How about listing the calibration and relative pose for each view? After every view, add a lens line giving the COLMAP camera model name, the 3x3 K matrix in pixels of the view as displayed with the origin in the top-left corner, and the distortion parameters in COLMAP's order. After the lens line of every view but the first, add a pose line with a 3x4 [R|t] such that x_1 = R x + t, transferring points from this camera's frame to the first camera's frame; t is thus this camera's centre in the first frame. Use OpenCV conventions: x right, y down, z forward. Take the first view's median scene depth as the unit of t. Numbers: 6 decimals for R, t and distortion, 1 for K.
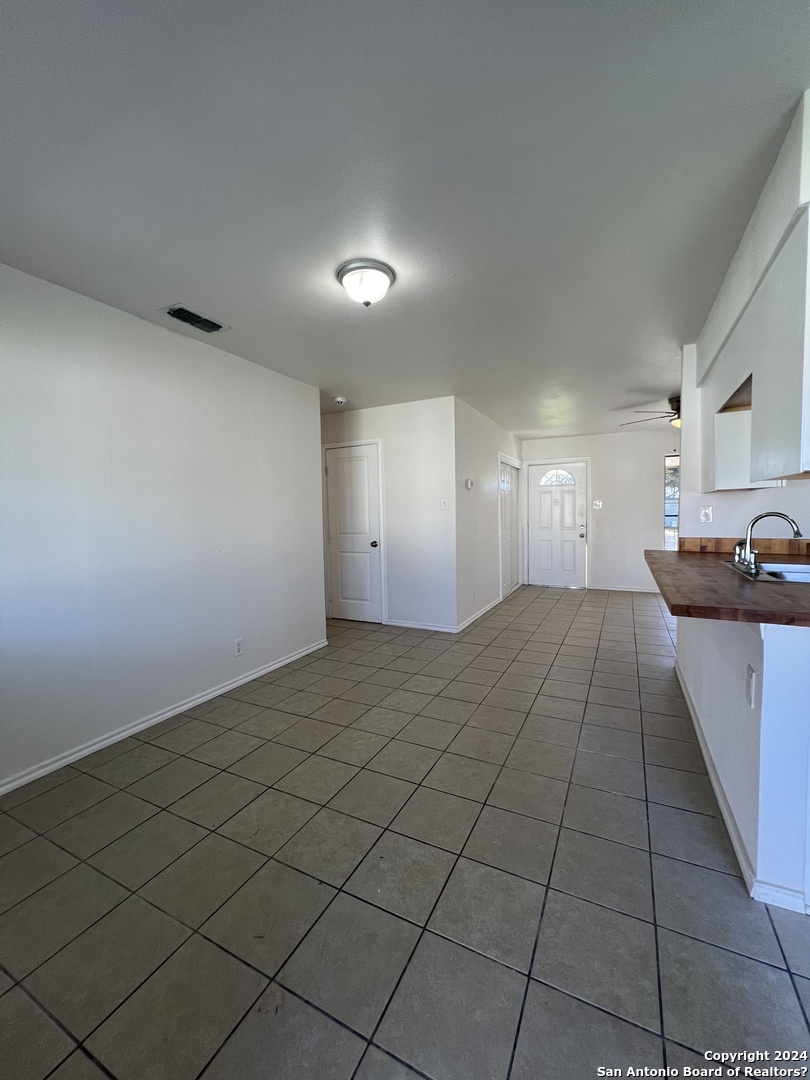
lens RADIAL K [[430.7, 0, 406.3], [0, 430.7, 535.7], [0, 0, 1]] dist [0.000758, 0.000229]
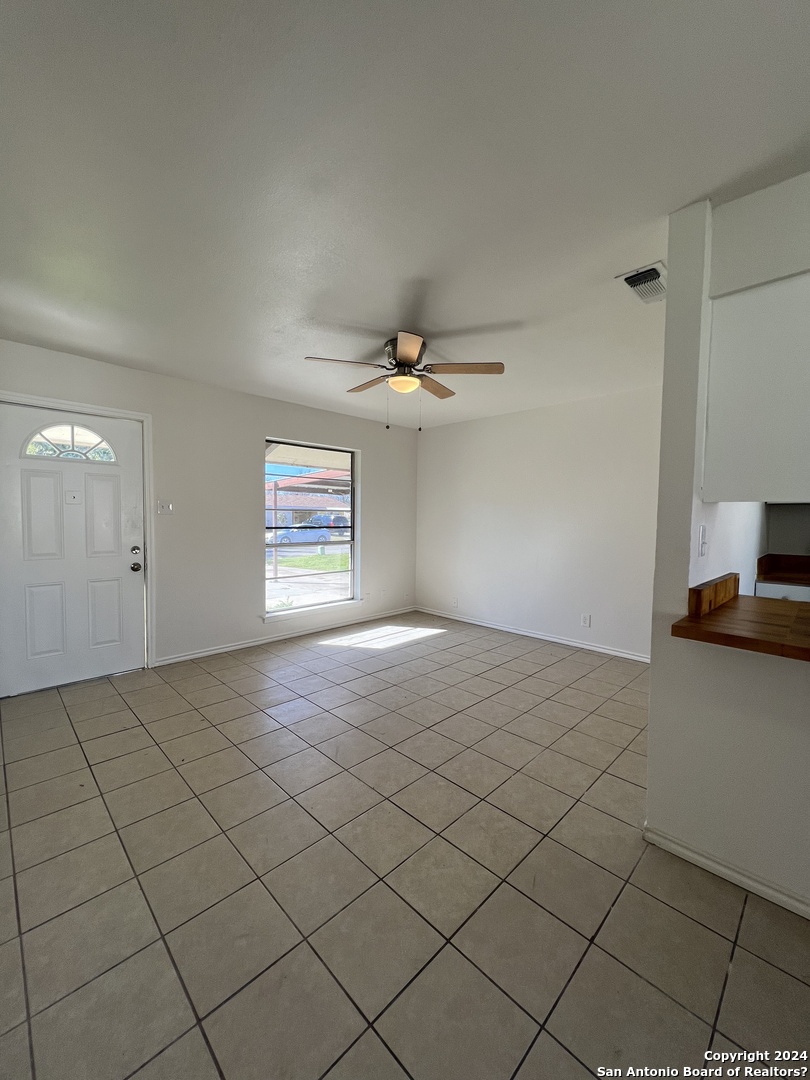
lens RADIAL K [[430.7, 0, 405.8], [0, 430.7, 536.4], [0, 0, 1]] dist [0.000758, 0.000229]
pose [[0.314502, -0.024583, 0.948938, 0.059929], [0.030773, 0.999403, 0.015691, -0.070736], [-0.948758, 0.024267, 0.315071, 1.108293]]
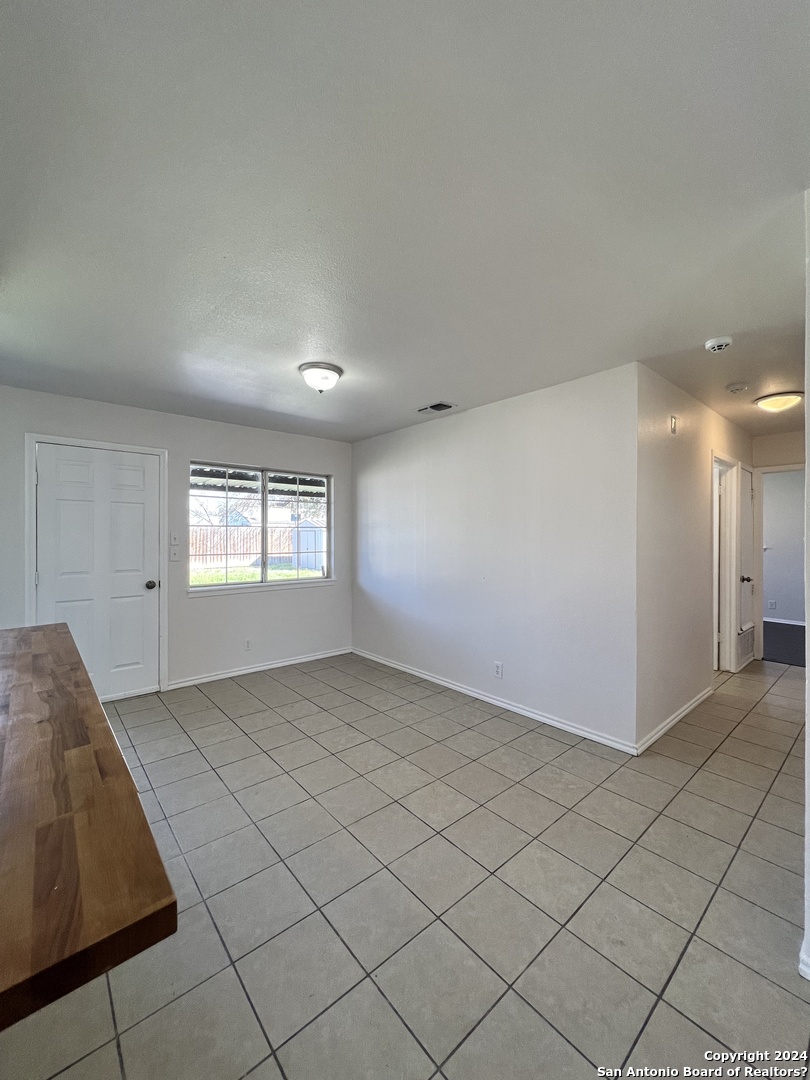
lens RADIAL K [[430.7, 0, 403.8], [0, 430.7, 534.6], [0, 0, 1]] dist [0.000758, 0.000229]
pose [[-0.380570, 0.022488, -0.924478, 0.656557], [-0.038071, 0.998476, 0.039961, -0.107673], [0.923968, 0.050403, -0.379134, 1.117780]]
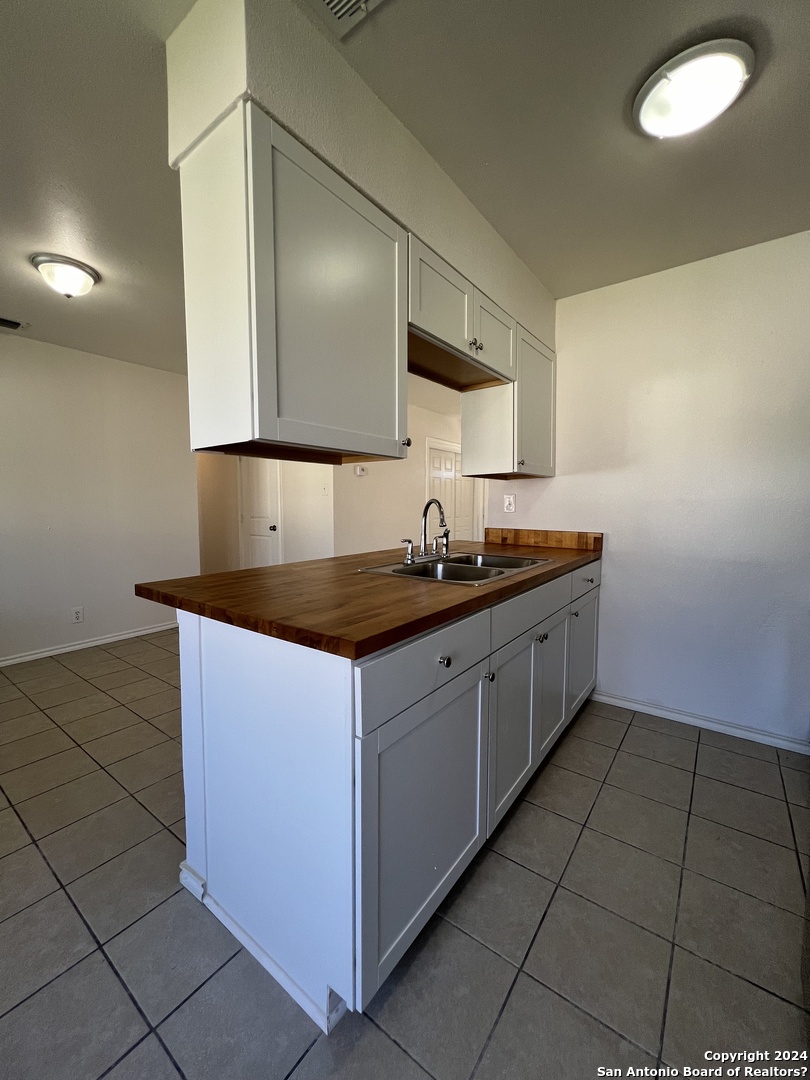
lens RADIAL K [[430.7, 0, 405.5], [0, 430.7, 536.5], [0, 0, 1]] dist [0.000758, 0.000229]
pose [[0.985434, 0.032032, -0.167012, 0.592169], [-0.027478, 0.999187, 0.029510, 0.000262], [0.167822, -0.024491, 0.985513, 0.050202]]
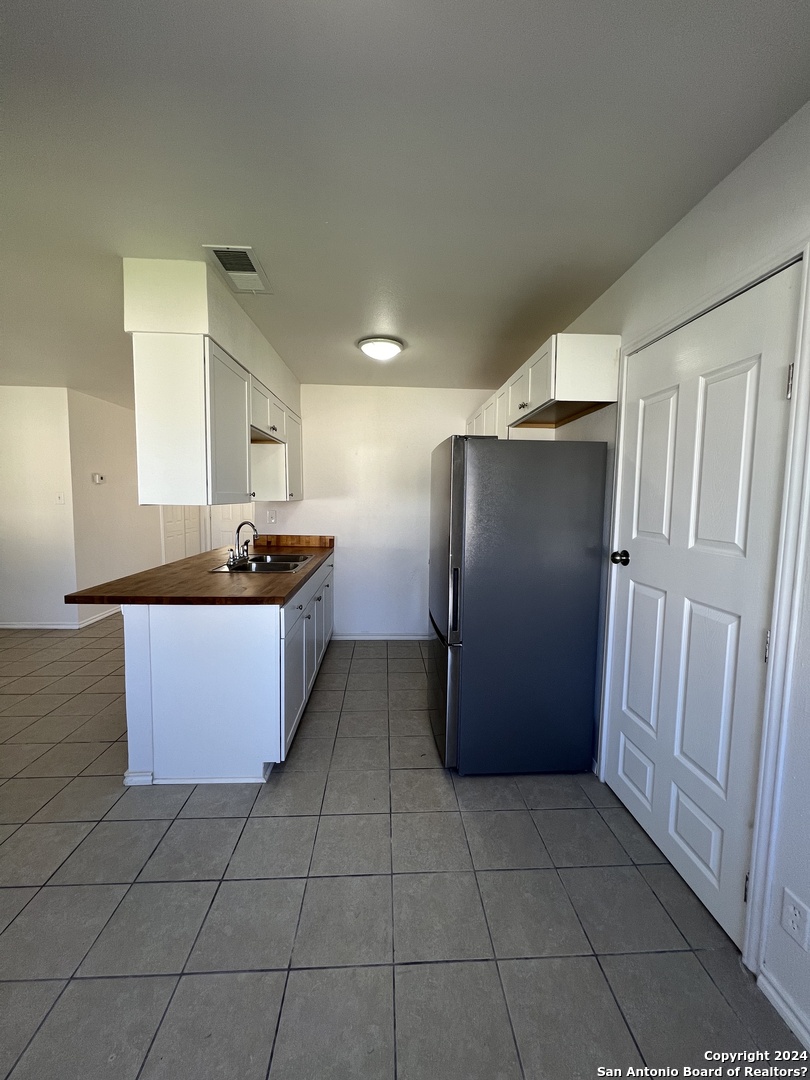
lens RADIAL K [[430.7, 0, 406.0], [0, 430.7, 537.8], [0, 0, 1]] dist [0.000758, 0.000229]
pose [[0.866684, -0.013892, 0.498664, 0.372222], [-0.006200, 0.999235, 0.038612, -0.036665], [-0.498819, -0.036556, 0.865935, -0.311906]]
